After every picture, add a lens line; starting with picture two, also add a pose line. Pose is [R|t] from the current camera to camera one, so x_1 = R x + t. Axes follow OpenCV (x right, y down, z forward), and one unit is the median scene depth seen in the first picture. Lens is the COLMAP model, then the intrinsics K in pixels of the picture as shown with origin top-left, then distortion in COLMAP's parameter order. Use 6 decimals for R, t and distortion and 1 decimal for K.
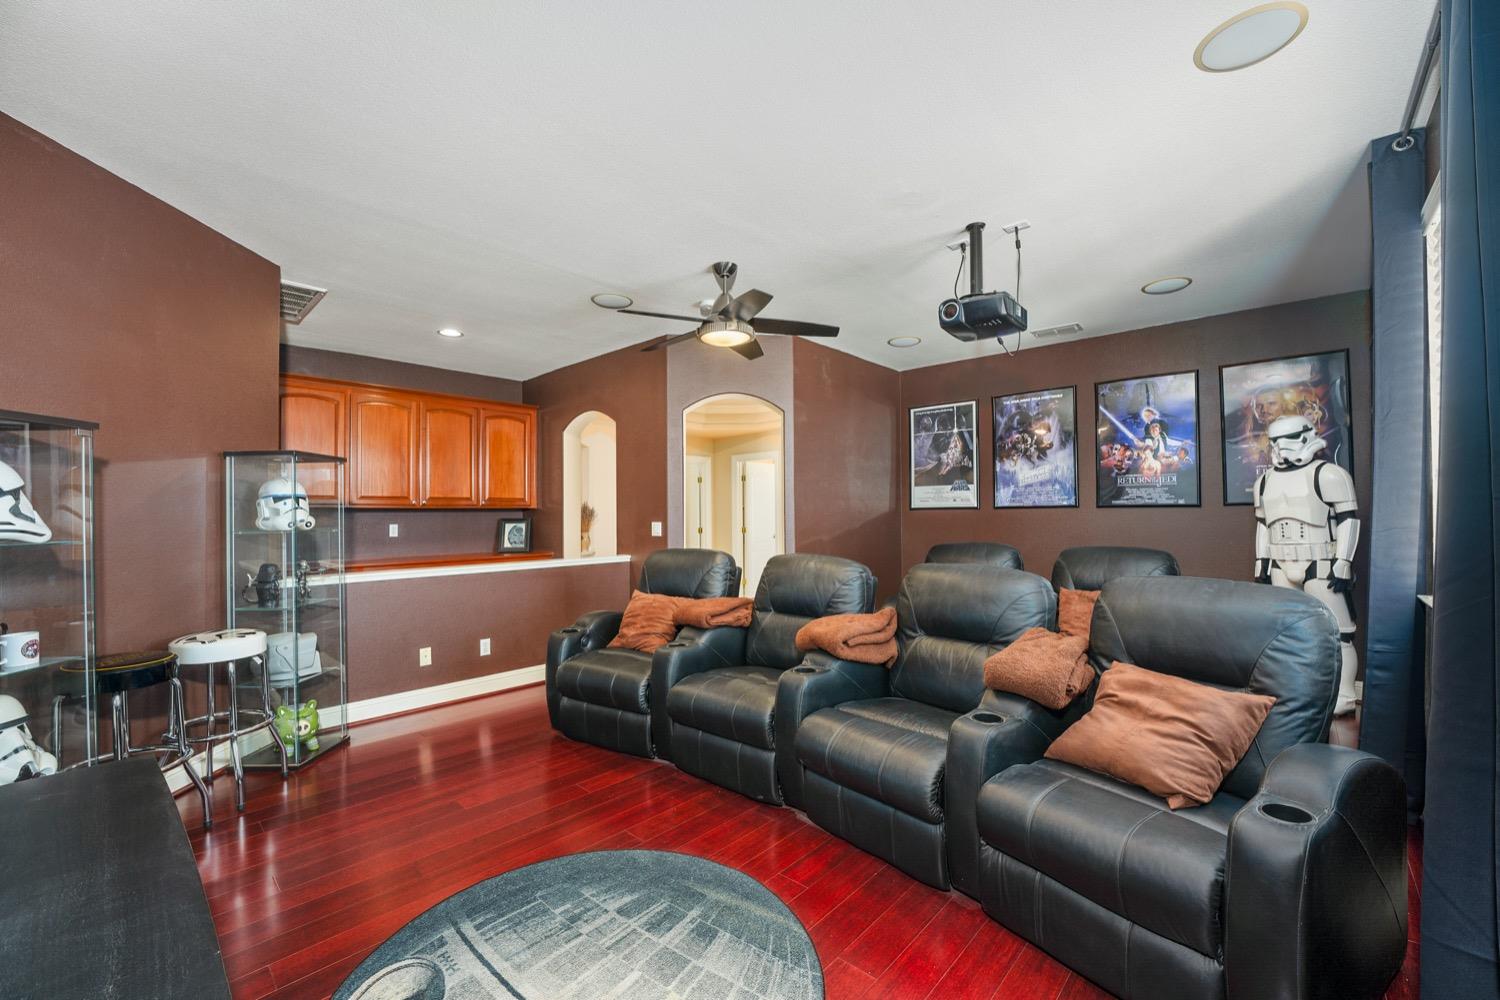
lens RADIAL K [[596.5, 0, 752.1], [0, 596.5, 505.8], [0, 0, 1]] dist [-0.023876, -0.000284]
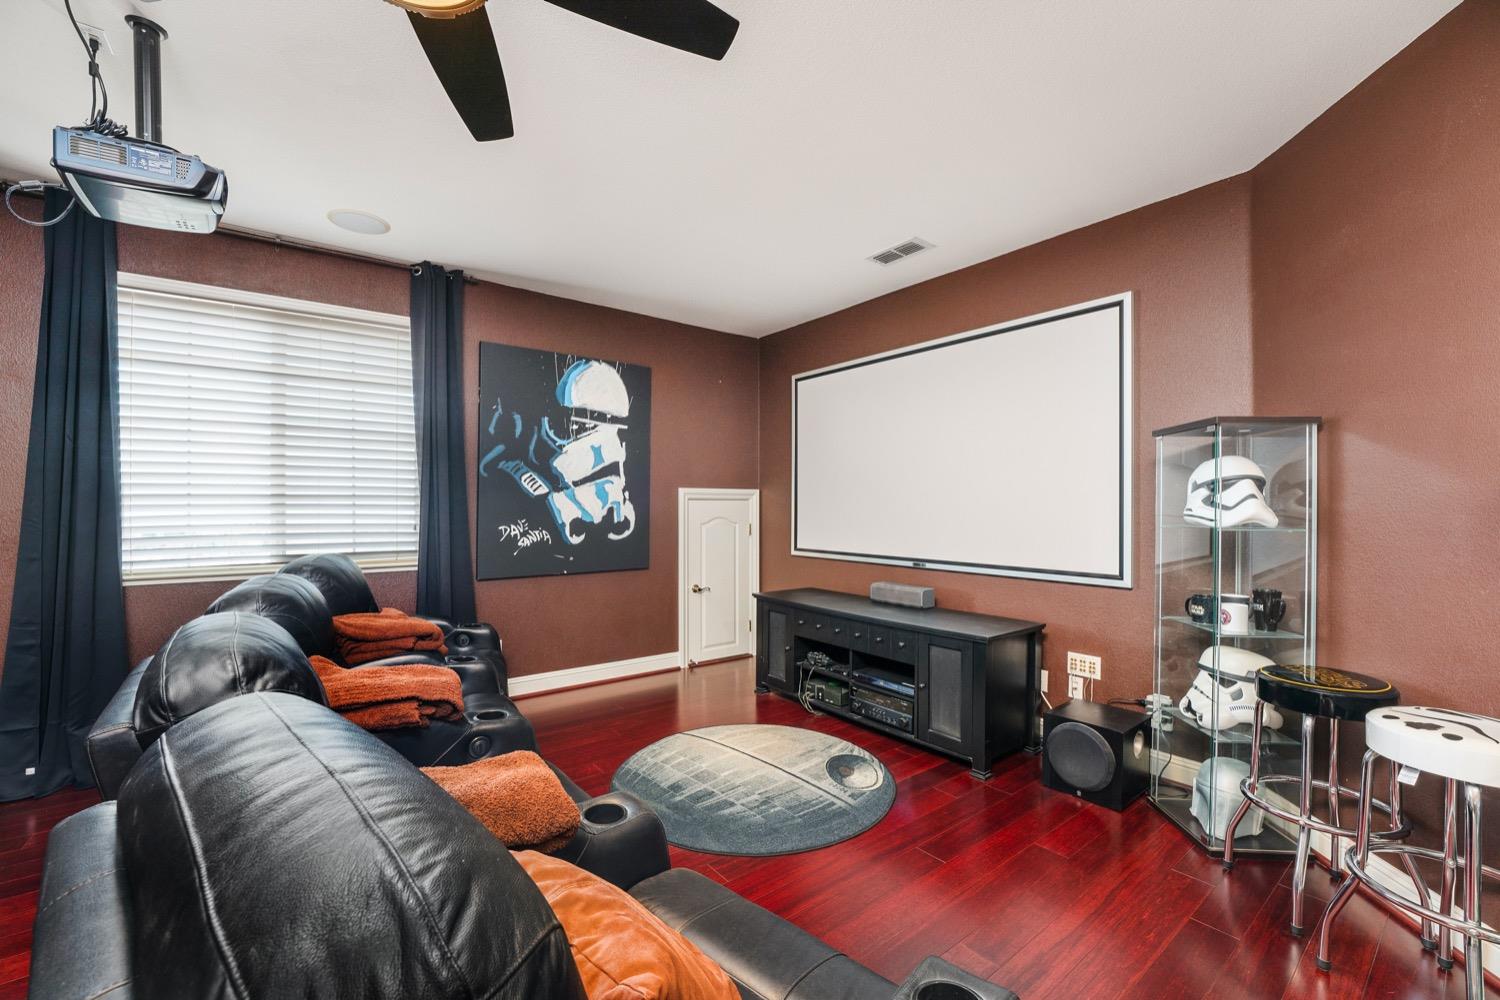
lens RADIAL K [[596.5, 0, 748.7], [0, 596.5, 501.3], [0, 0, 1]] dist [-0.023876, -0.000284]
pose [[-0.983098, 0.001486, 0.183075, -0.507146], [0.000039, 0.999969, -0.007907, 0.017428], [-0.183081, -0.007766, -0.983067, 2.316749]]
